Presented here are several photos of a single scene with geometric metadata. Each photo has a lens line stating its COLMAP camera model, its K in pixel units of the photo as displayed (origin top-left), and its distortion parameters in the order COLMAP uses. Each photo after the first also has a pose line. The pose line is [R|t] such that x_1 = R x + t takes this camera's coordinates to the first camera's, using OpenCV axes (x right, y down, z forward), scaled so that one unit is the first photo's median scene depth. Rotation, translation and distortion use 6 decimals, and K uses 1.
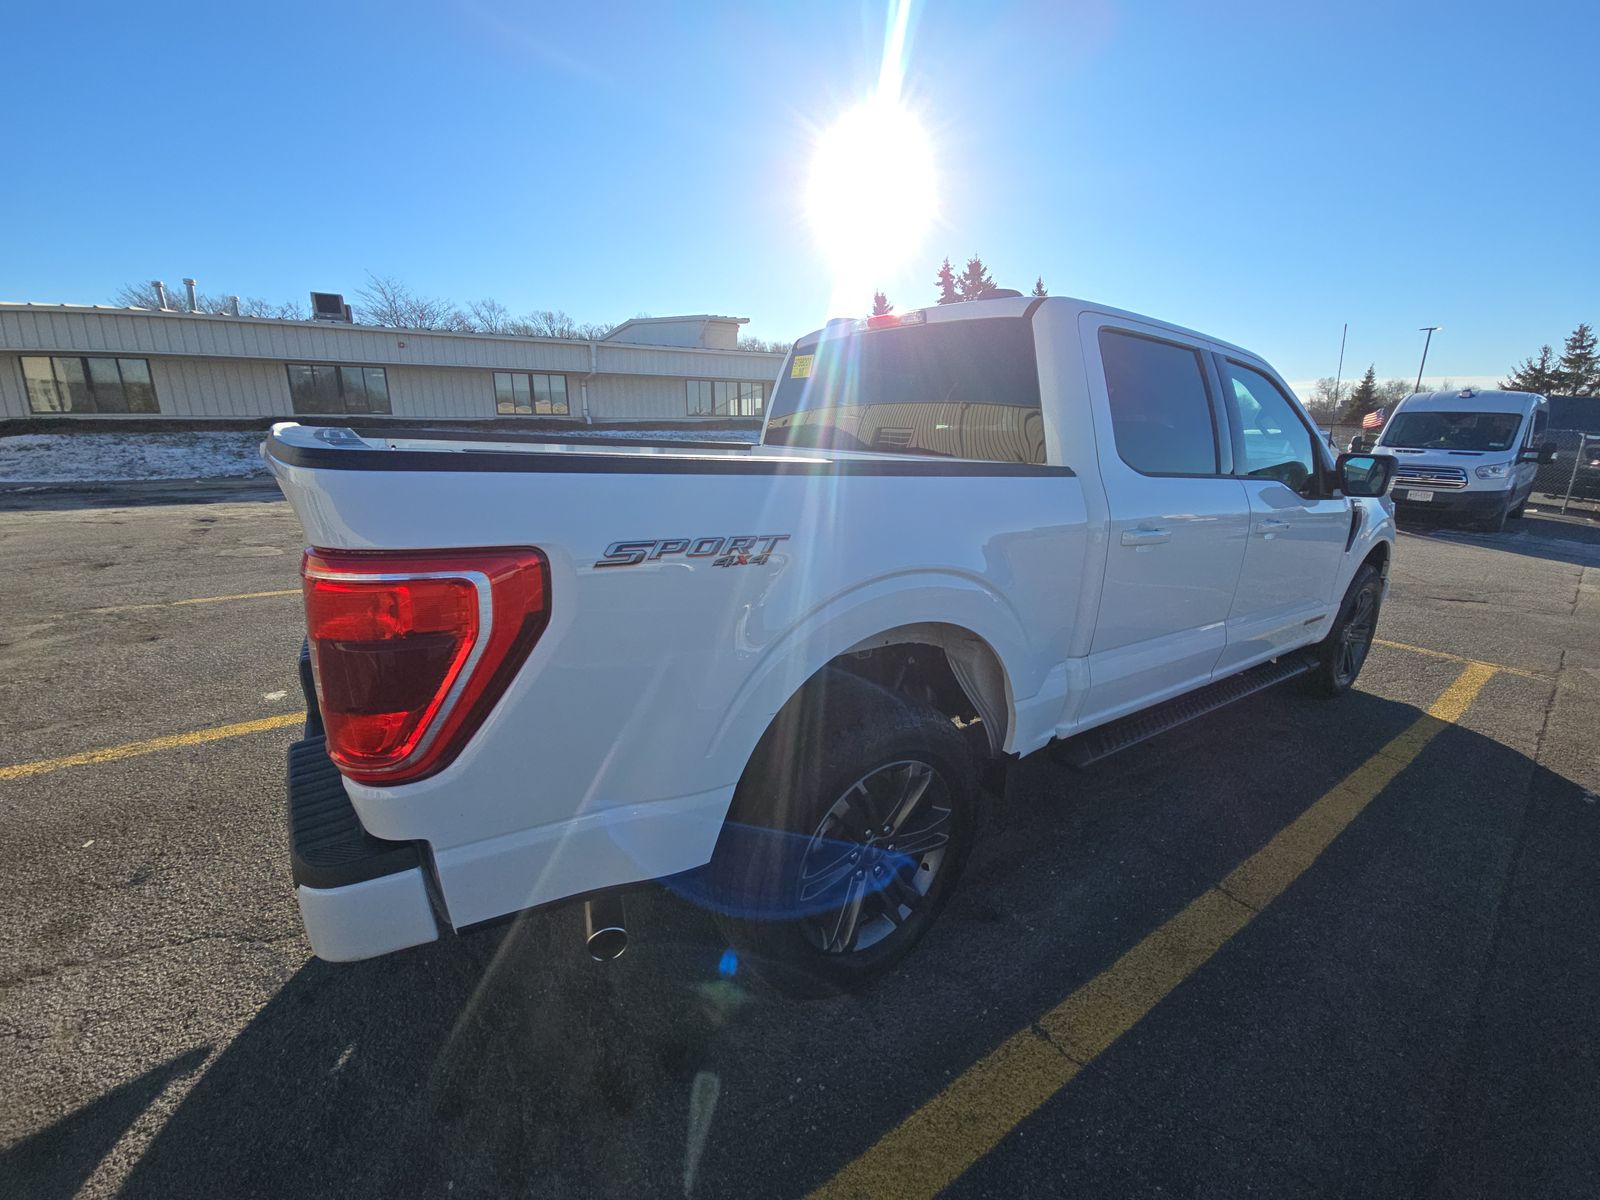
lens RADIAL K [[653.5, 0, 800.0], [0, 653.5, 600.0], [0, 0, 1]] dist [-0.000076, -0.009281]
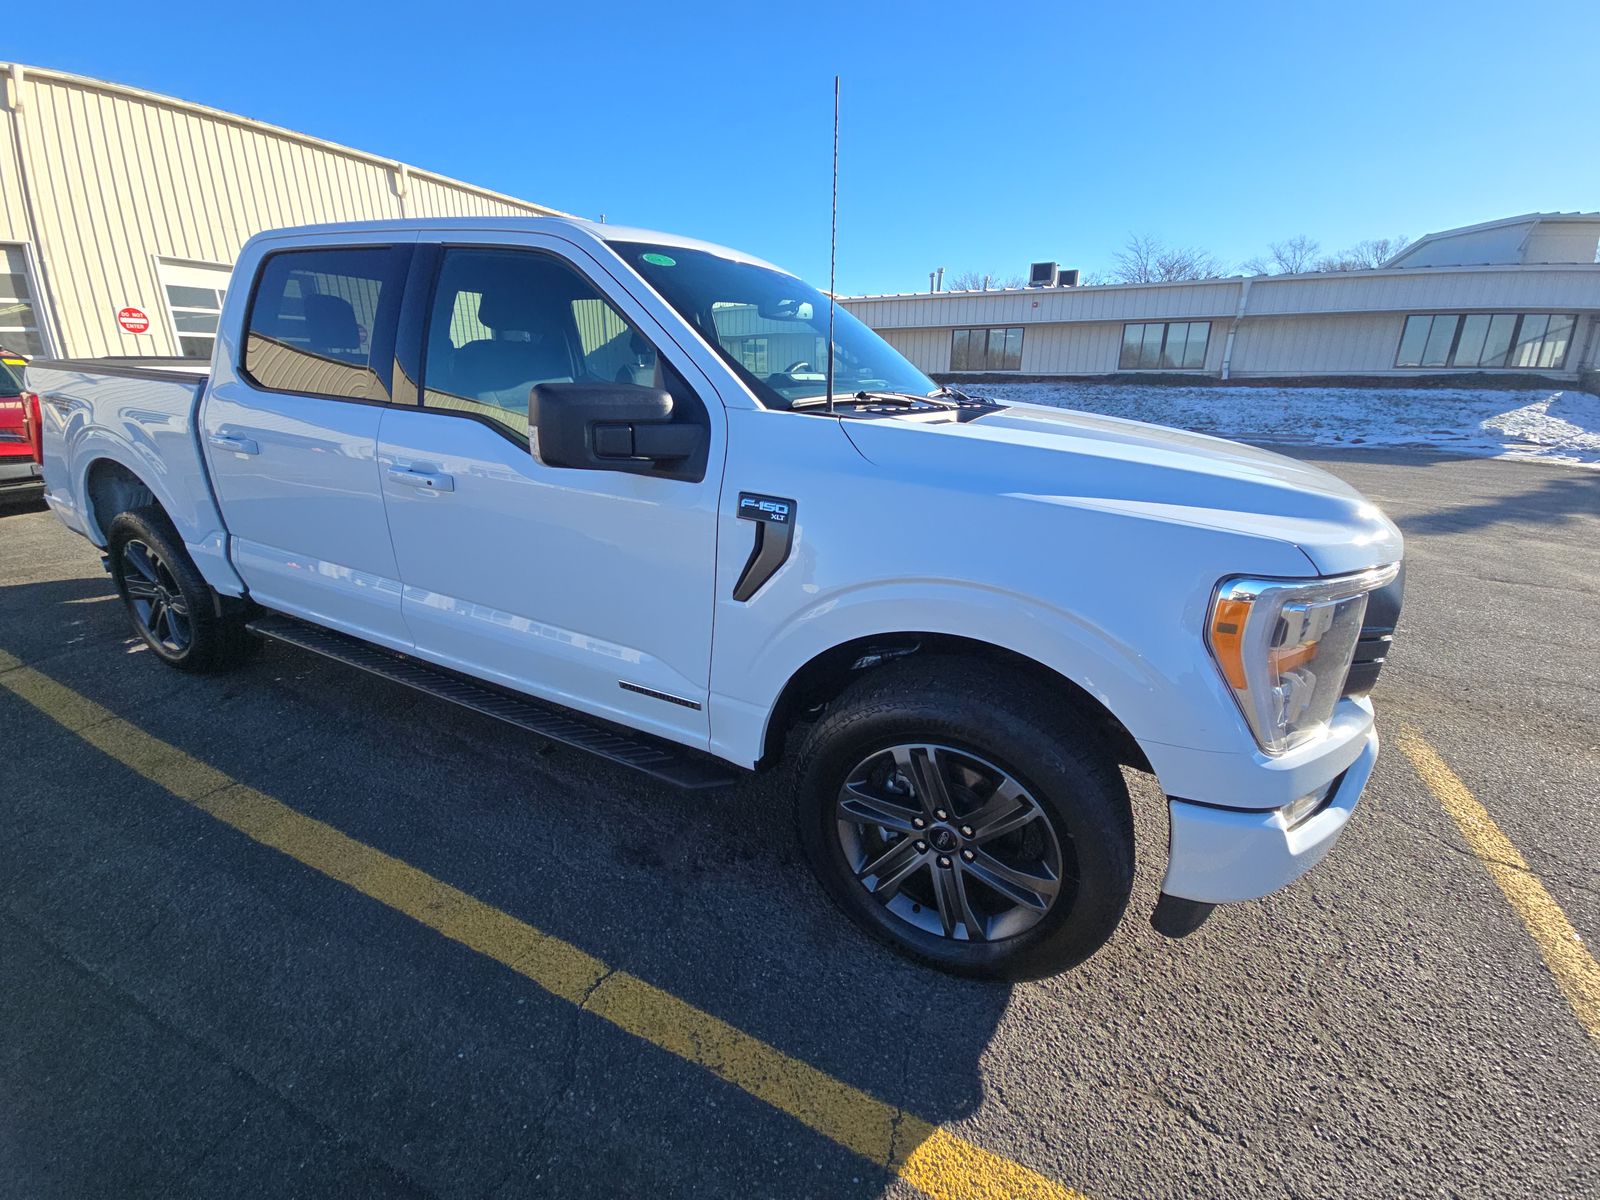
lens RADIAL K [[649.1, 0, 800.0], [0, 649.1, 600.0], [0, 0, 1]] dist [-0.001996, -0.000388]
pose [[0.490311, 0.277541, -0.826175, 0.195796], [-0.228043, 0.955770, 0.185740, -0.026944], [0.841184, 0.097333, 0.531916, 0.121985]]
